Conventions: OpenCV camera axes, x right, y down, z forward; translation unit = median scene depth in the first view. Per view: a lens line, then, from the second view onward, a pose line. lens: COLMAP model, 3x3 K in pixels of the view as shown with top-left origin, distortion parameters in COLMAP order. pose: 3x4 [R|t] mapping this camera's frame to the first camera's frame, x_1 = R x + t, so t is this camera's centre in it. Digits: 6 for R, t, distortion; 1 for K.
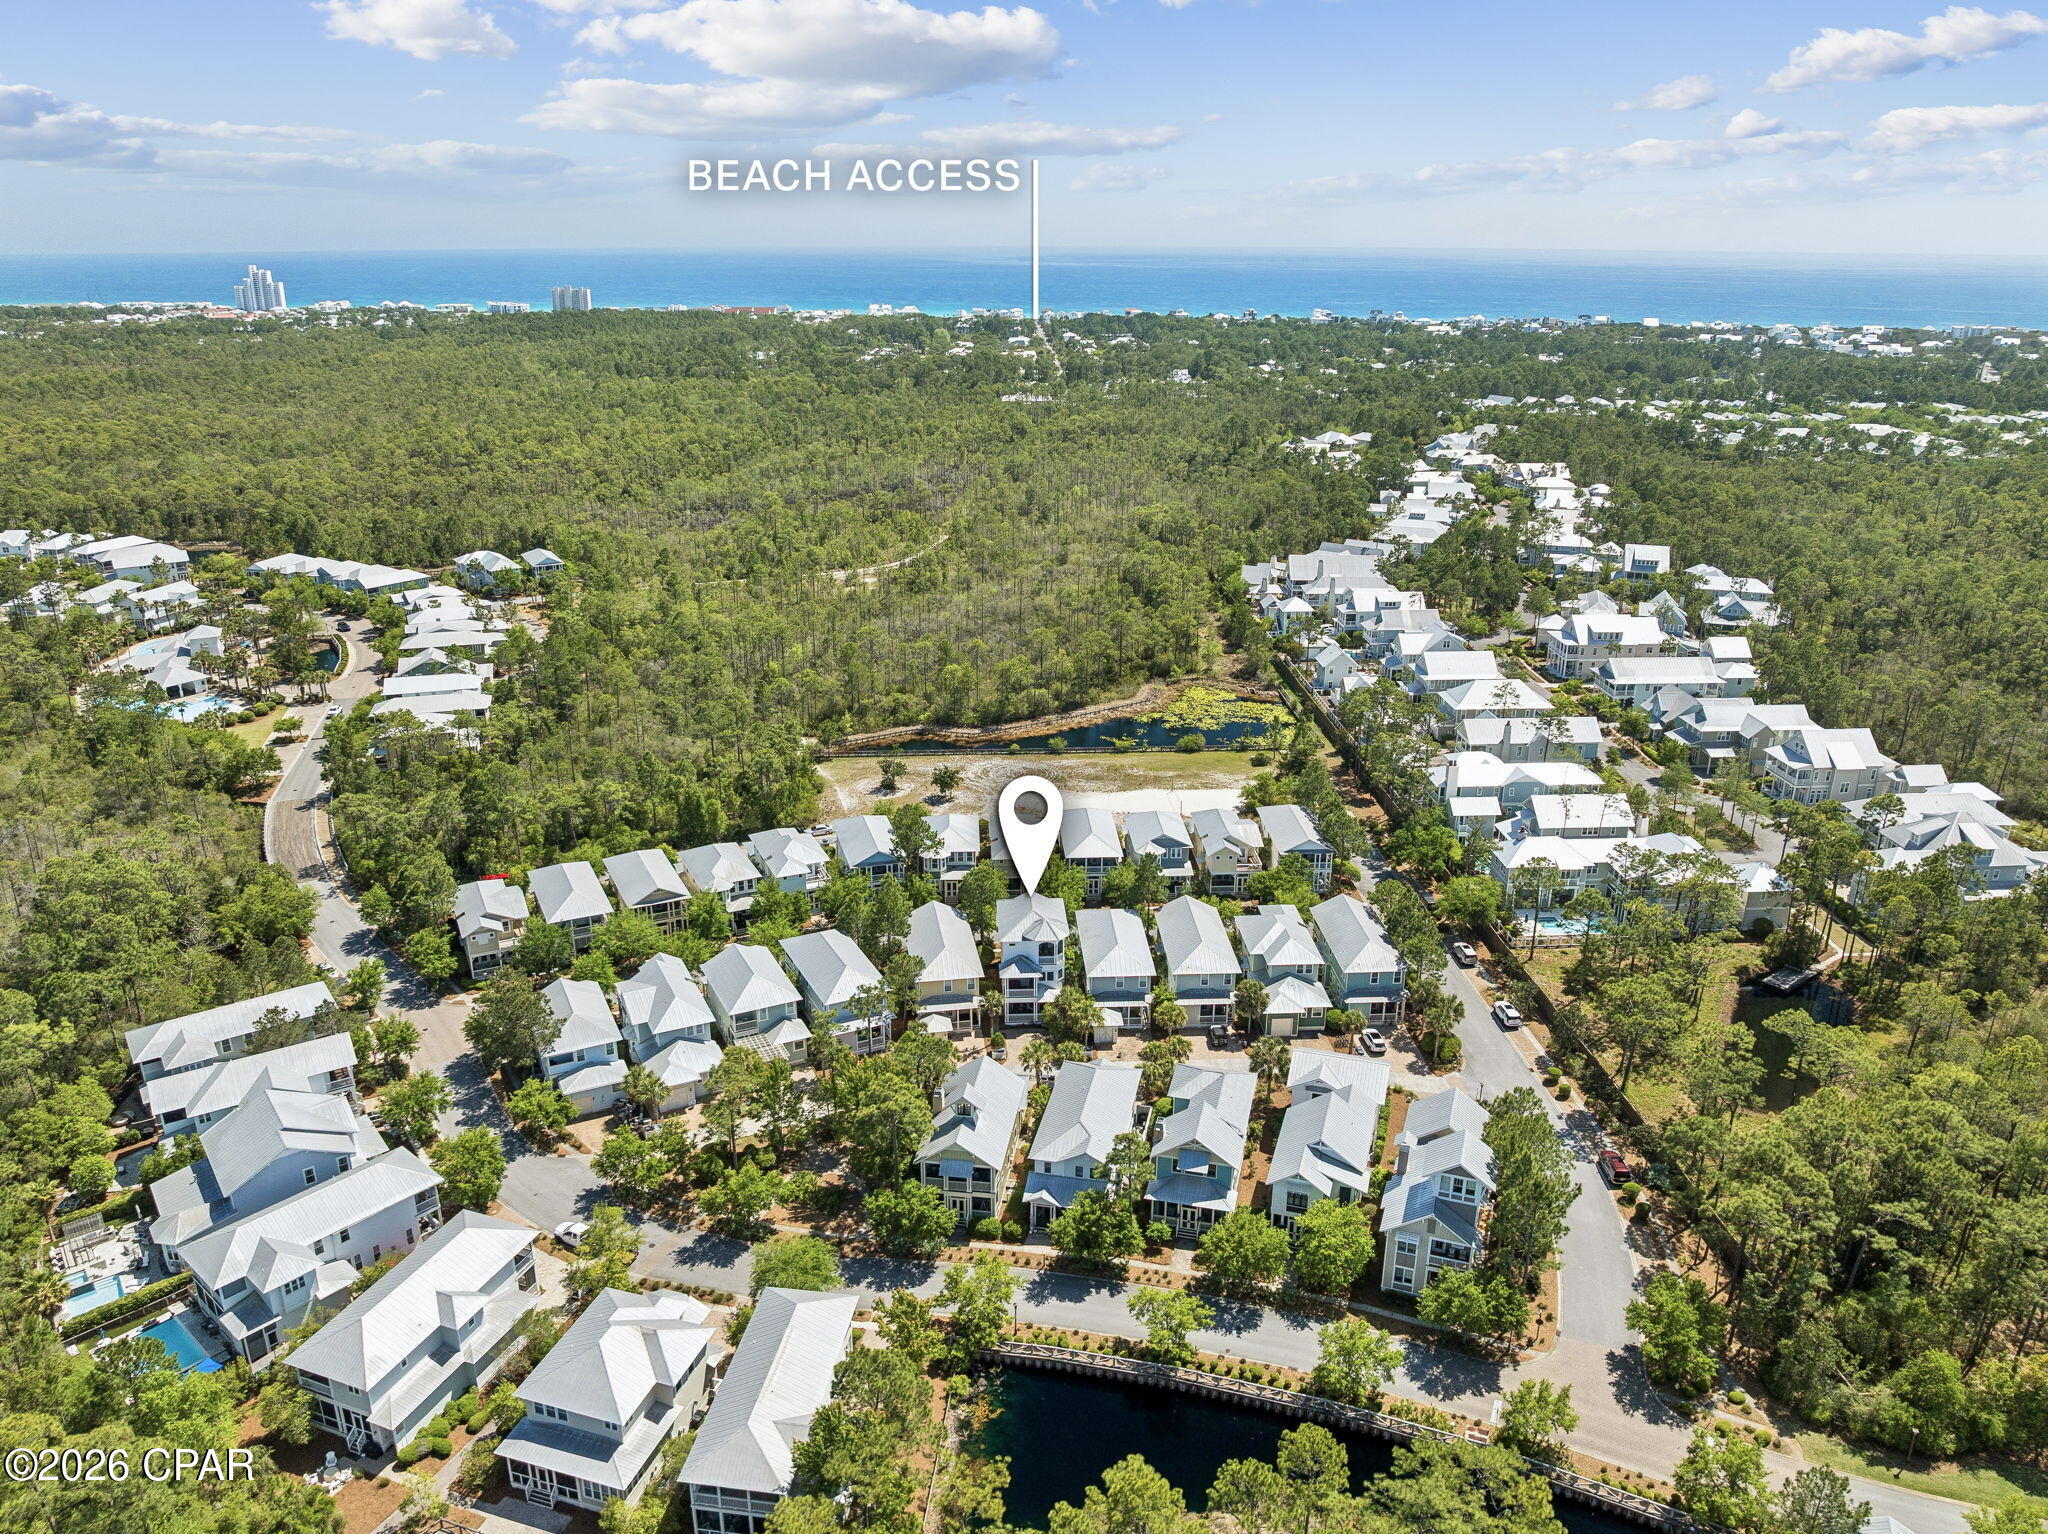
lens RADIAL K [[1442.0, 0, 1021.2], [0, 1442.0, 768.9], [0, 0, 1]] dist [-0.039287, 0.010823]
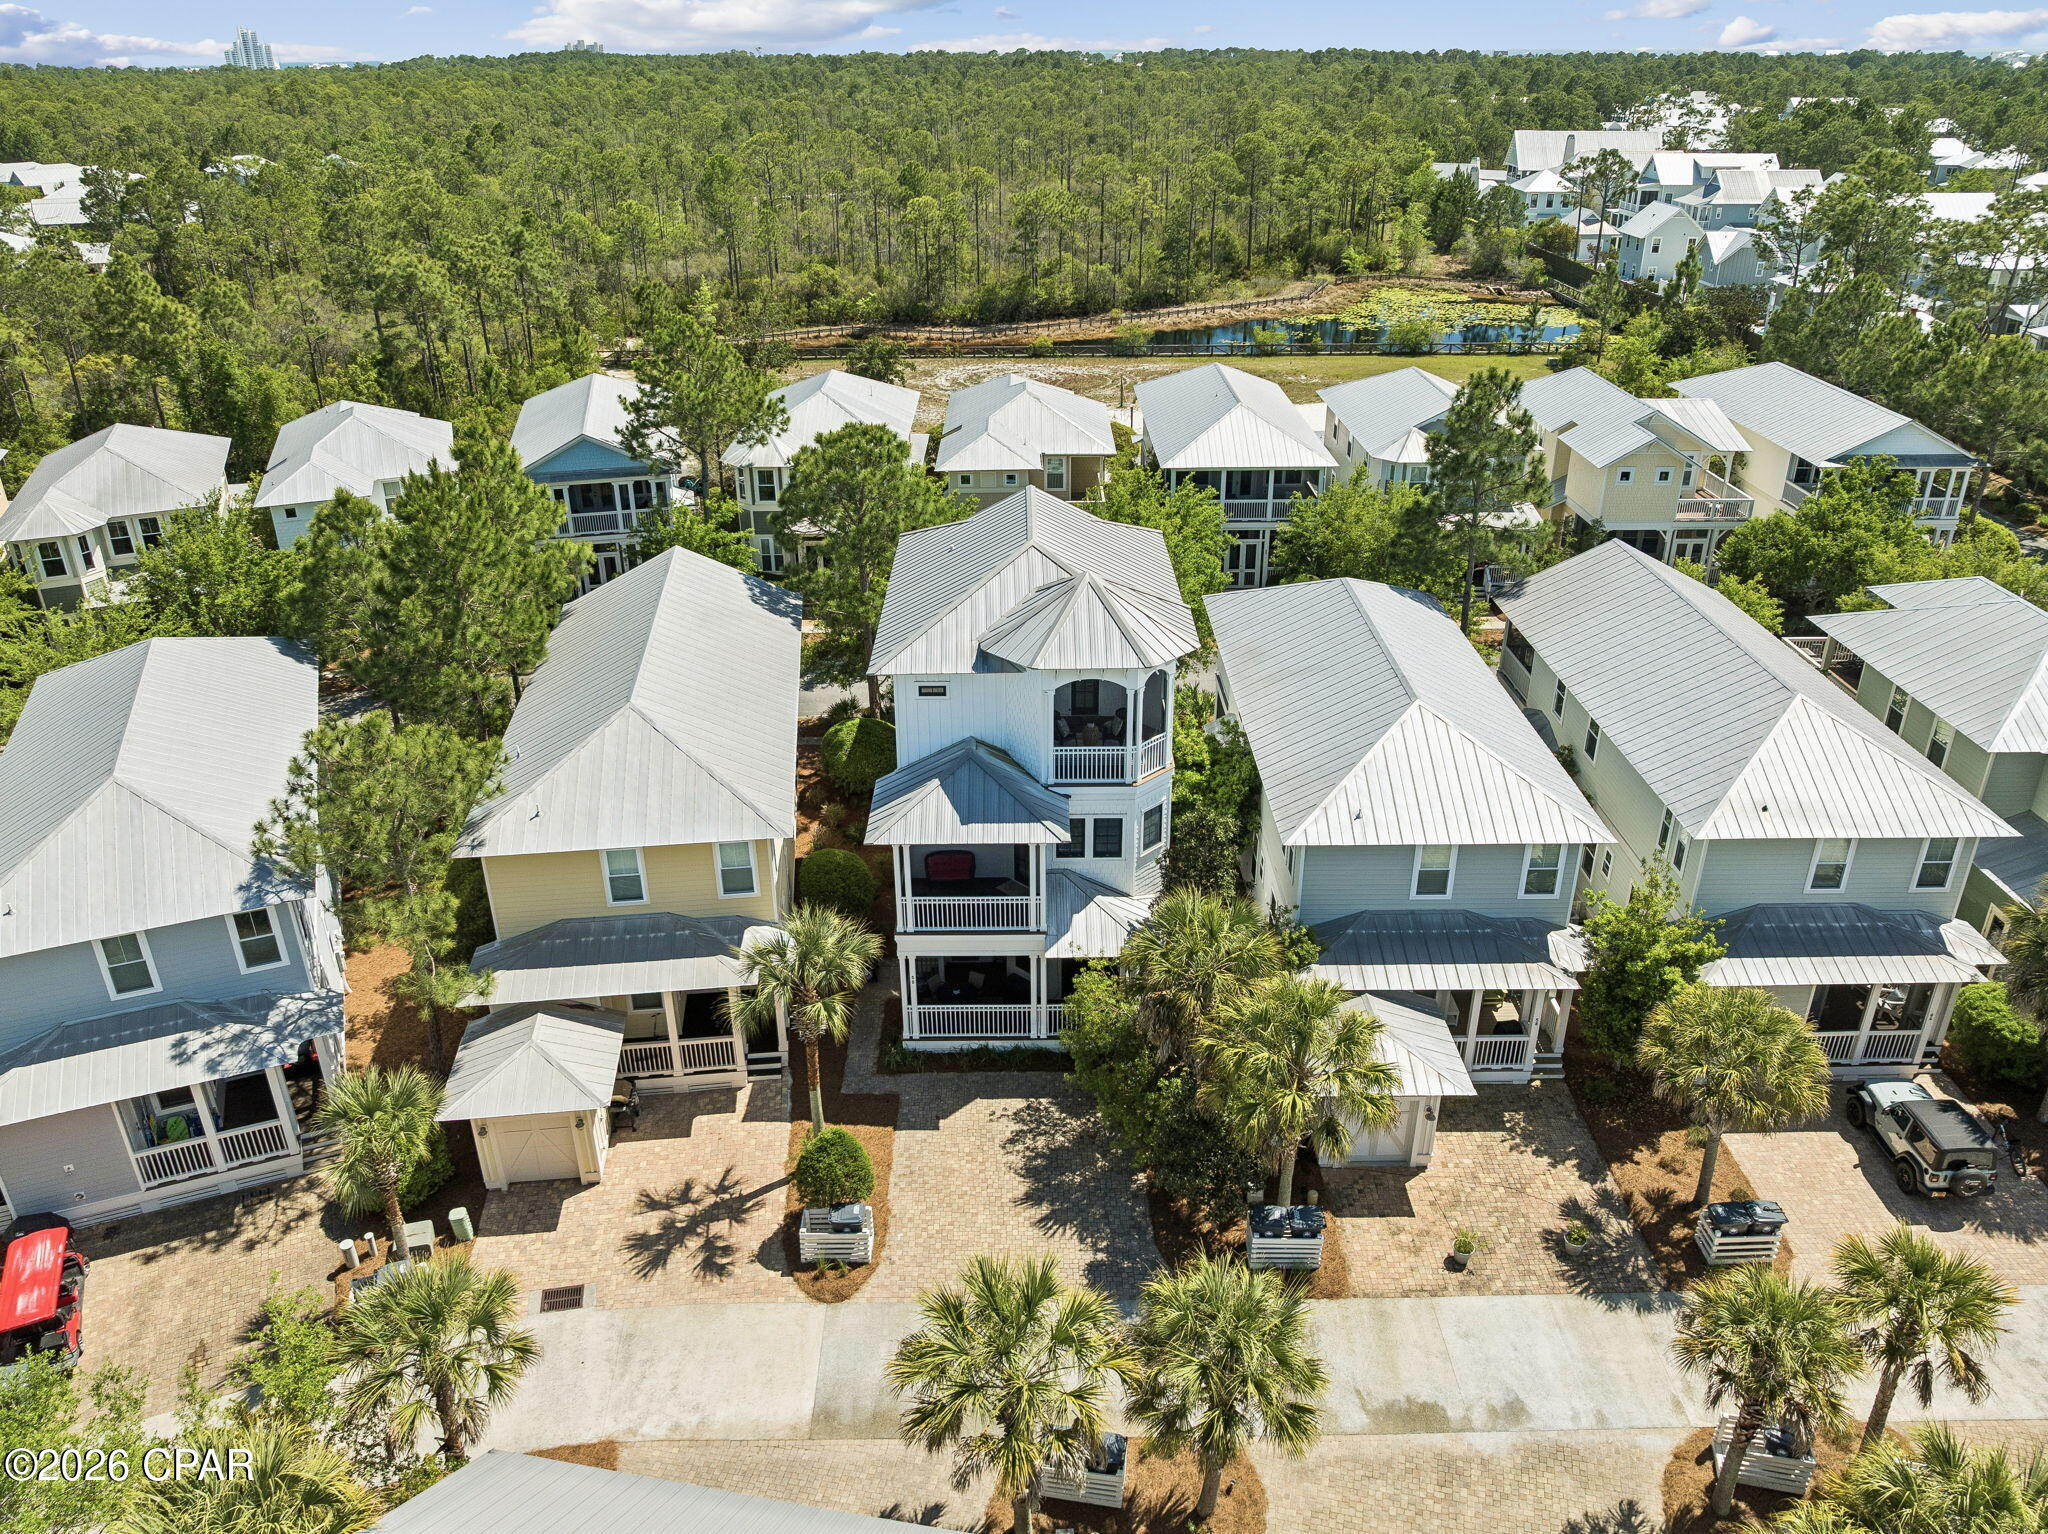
lens RADIAL K [[1442.0, 0, 1021.2], [0, 1442.0, 768.9], [0, 0, 1]] dist [-0.039287, 0.010823]
pose [[0.999008, 0.013934, -0.042294, 0.016246], [-0.008989, 0.993334, 0.114921, 0.108425], [0.043614, -0.114427, 0.992474, 0.783334]]
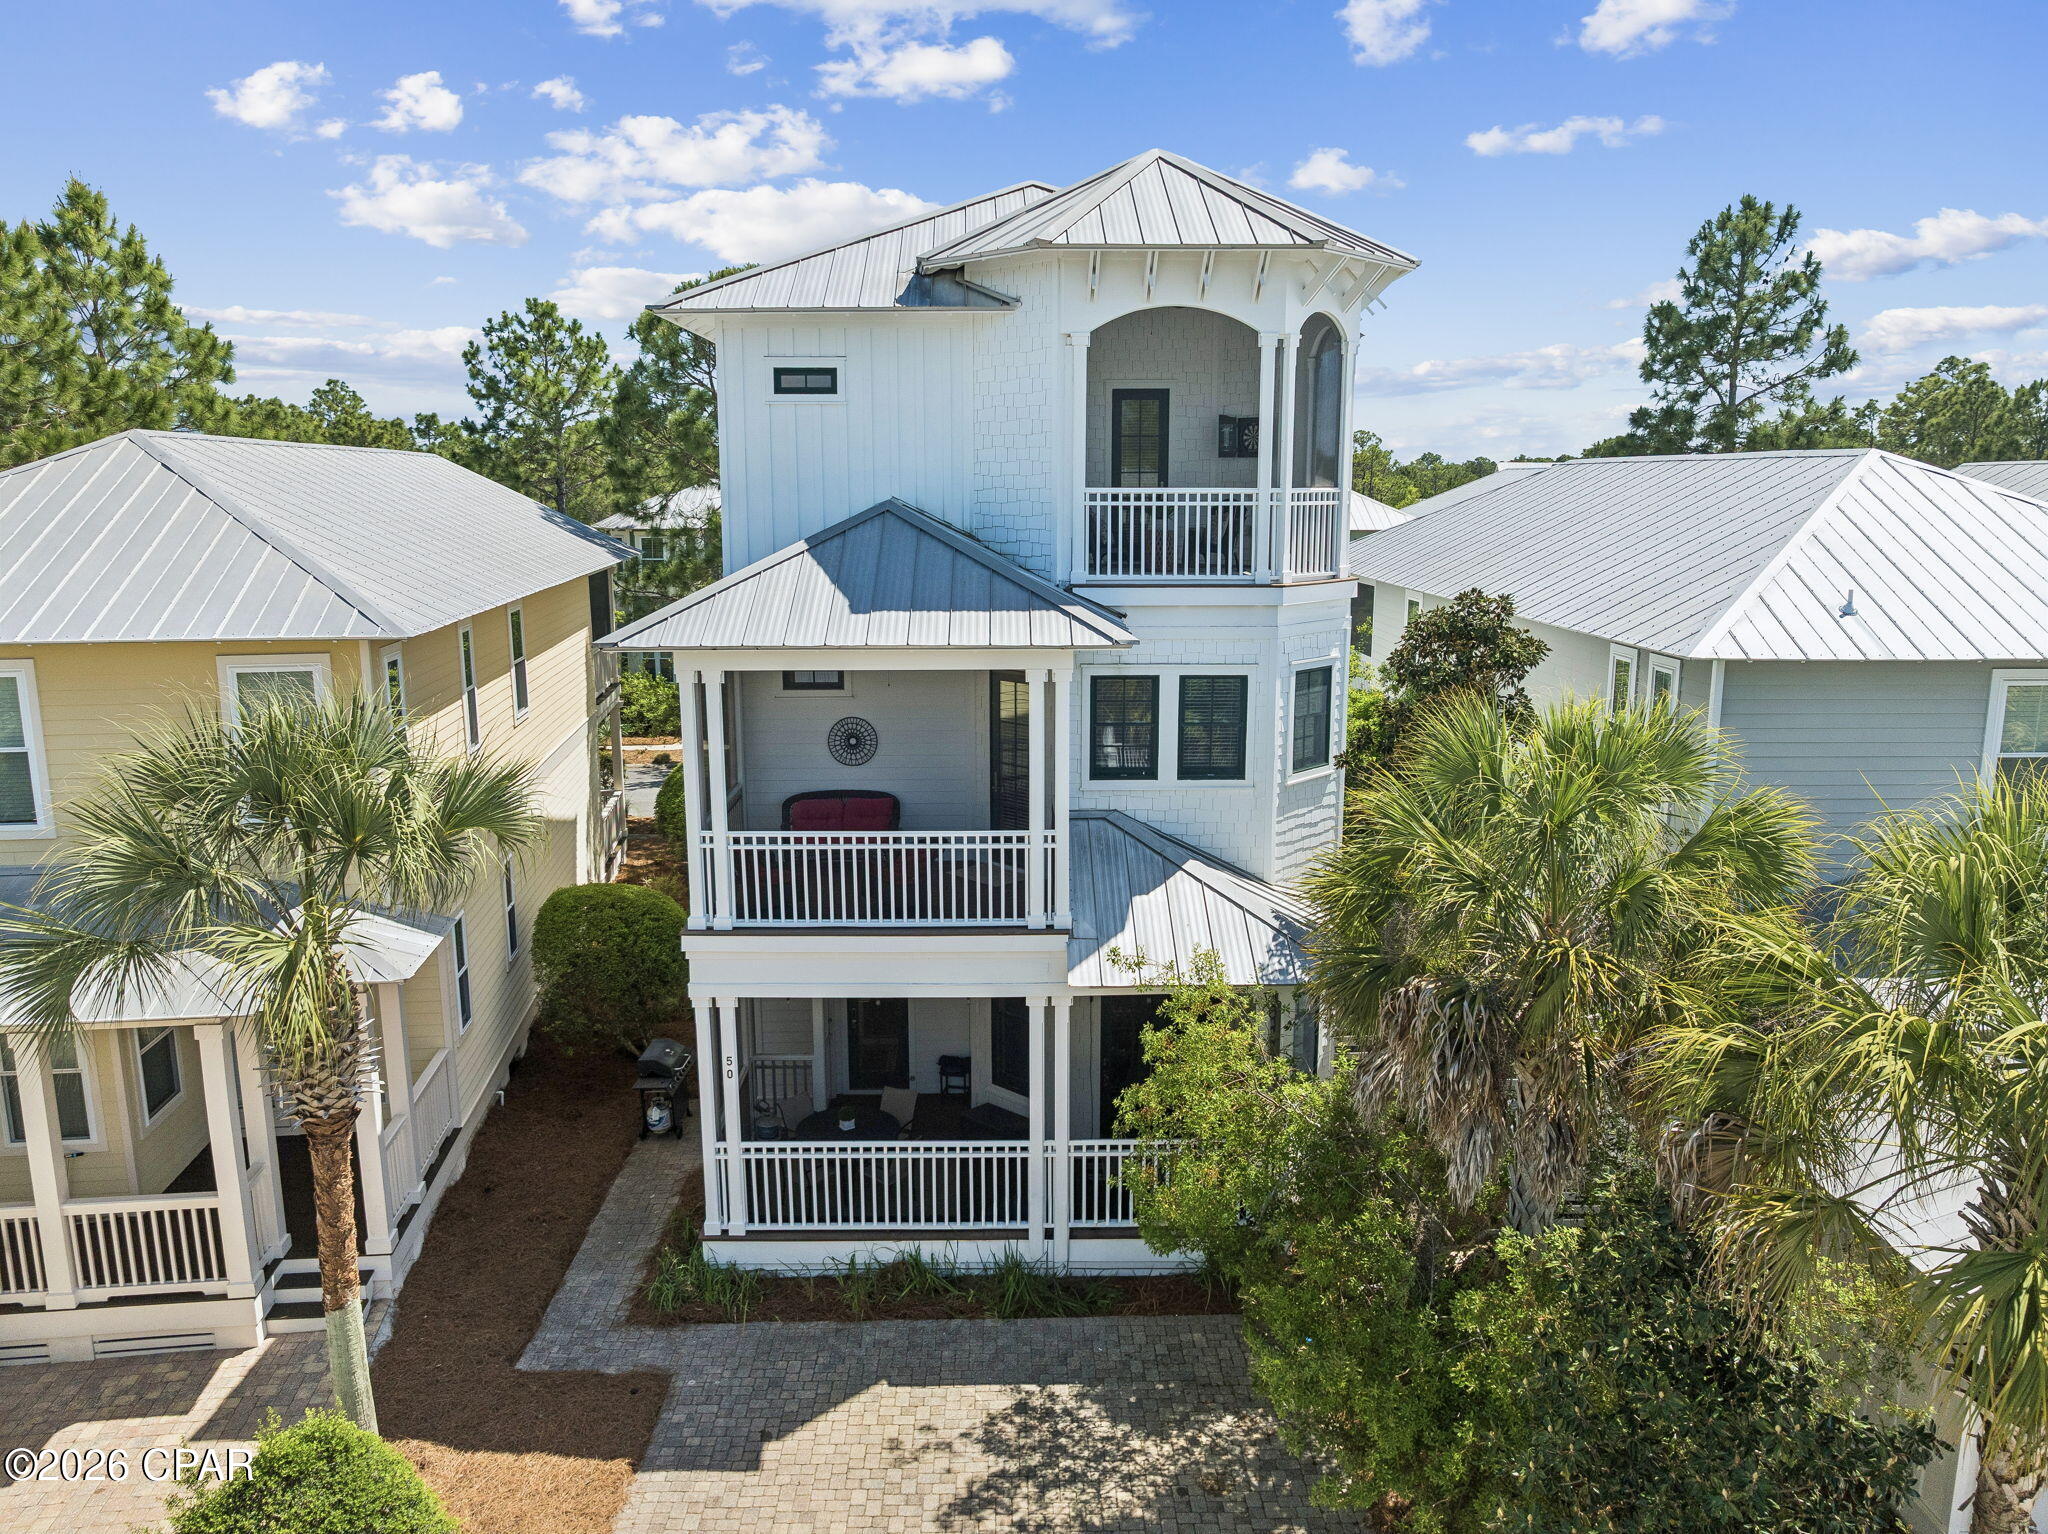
lens RADIAL K [[1442.0, 0, 1021.2], [0, 1442.0, 768.9], [0, 0, 1]] dist [-0.039287, 0.010823]
pose [[0.999469, 0.008162, -0.031530, 0.010910], [-0.012922, 0.988009, -0.153856, 0.161387], [0.029896, 0.154182, 0.987590, 0.910301]]
